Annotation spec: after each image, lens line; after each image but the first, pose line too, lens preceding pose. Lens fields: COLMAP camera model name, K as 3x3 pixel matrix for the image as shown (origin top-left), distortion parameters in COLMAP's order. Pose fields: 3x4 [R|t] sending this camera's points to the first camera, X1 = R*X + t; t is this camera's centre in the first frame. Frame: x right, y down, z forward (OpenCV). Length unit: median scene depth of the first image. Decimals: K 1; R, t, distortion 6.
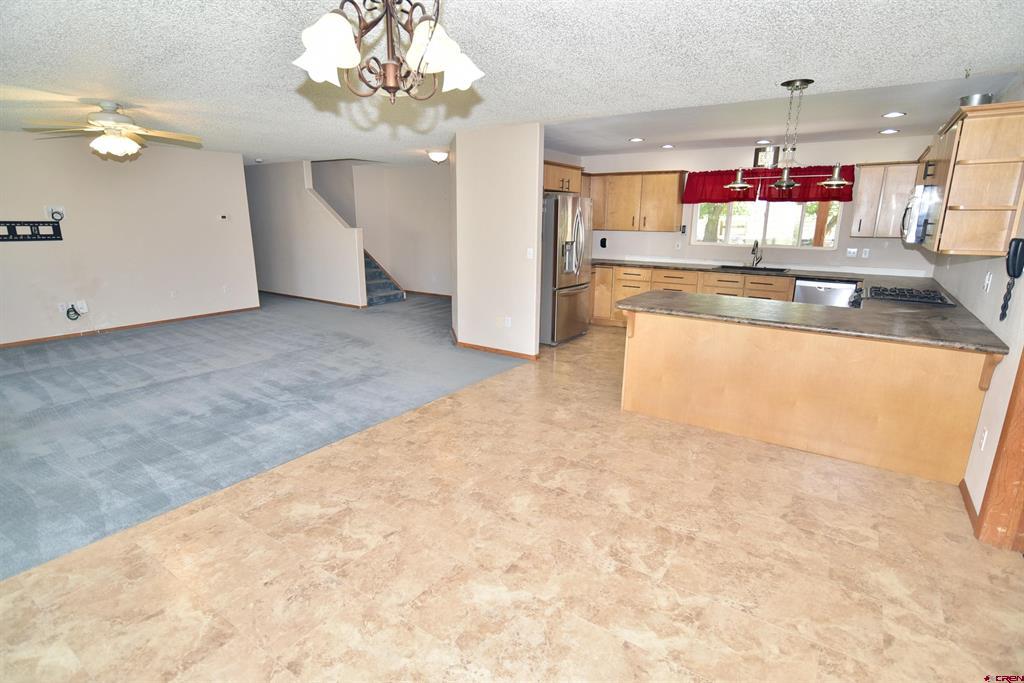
lens RADIAL K [[515.0, 0, 508.0], [0, 515.0, 342.0], [0, 0, 1]] dist [-0.004471, 0.000107]
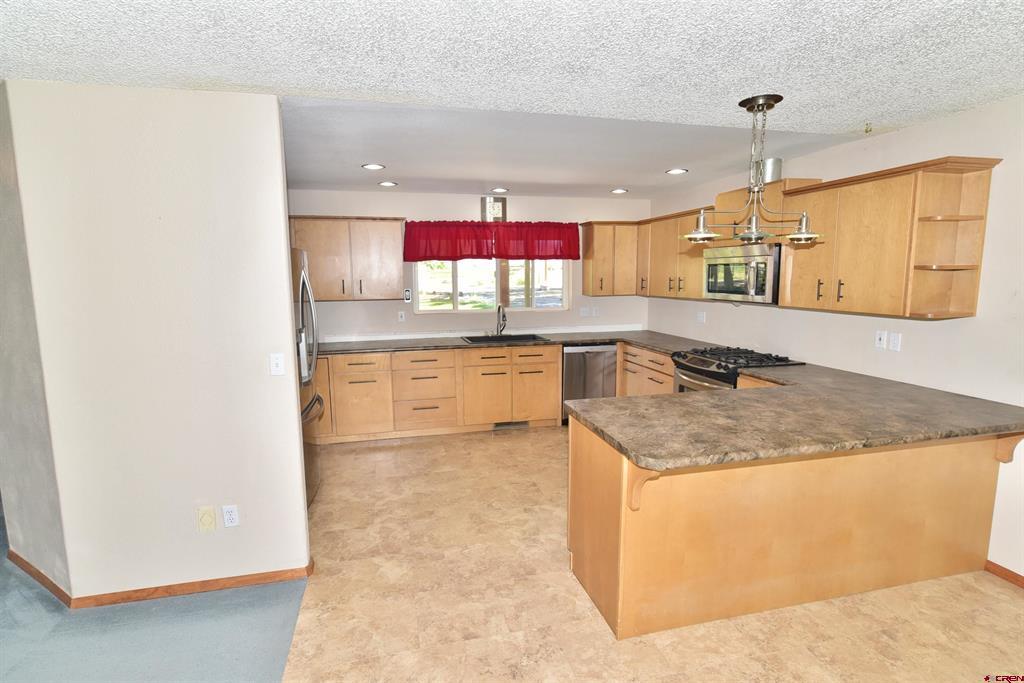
lens RADIAL K [[515.0, 0, 508.0], [0, 515.0, 342.0], [0, 0, 1]] dist [-0.004471, 0.000107]
pose [[0.664466, -0.111007, 0.739028, -0.165041], [0.189348, 0.981645, -0.022795, -0.139802], [-0.722933, 0.155080, 0.673289, 0.524333]]
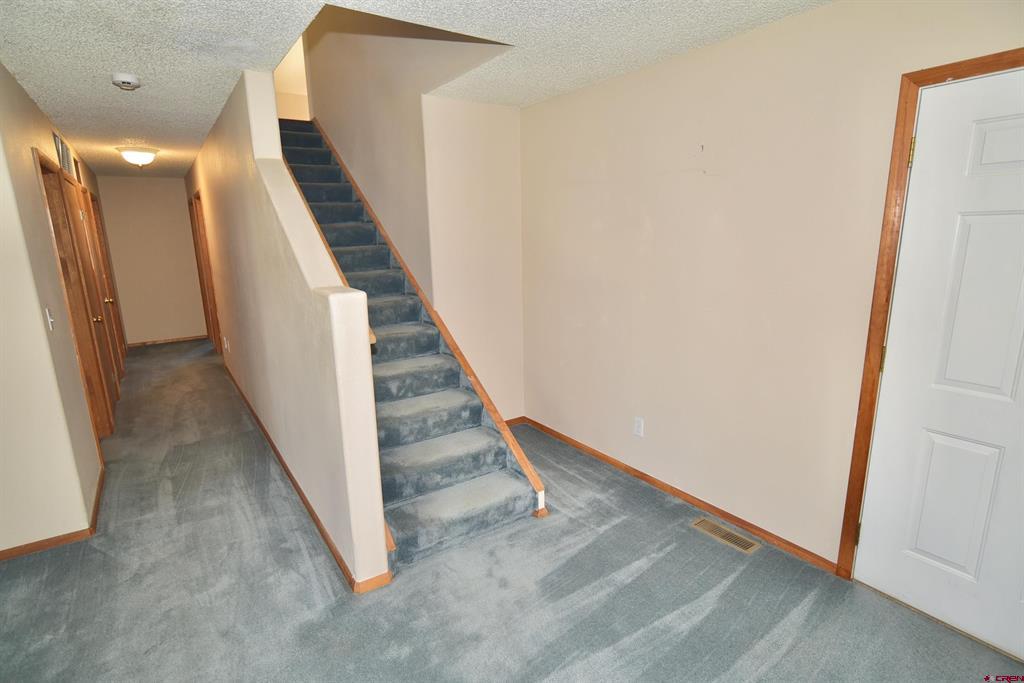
lens RADIAL K [[511.7, 0, 509.6], [0, 511.7, 345.1], [0, 0, 1]] dist [-0.006637, 0.000539]
pose [[0.933144, 0.052921, -0.355586, -0.203268], [-0.060082, 0.998152, -0.009115, -0.306601], [0.354446, 0.029870, 0.934599, 1.239255]]
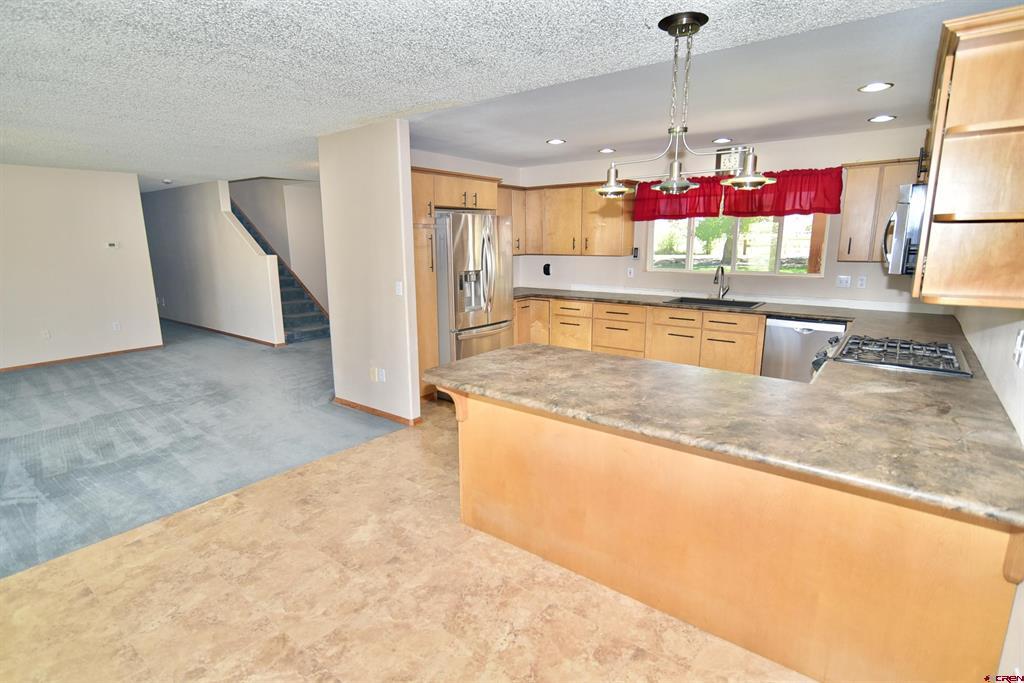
lens RADIAL K [[515.0, 0, 508.0], [0, 515.0, 342.0], [0, 0, 1]] dist [-0.004471, 0.000107]
pose [[0.998187, -0.001511, -0.060165, 0.249566], [-0.000913, 0.999190, -0.040236, -0.061078], [0.060177, 0.040218, 0.997377, 0.248170]]
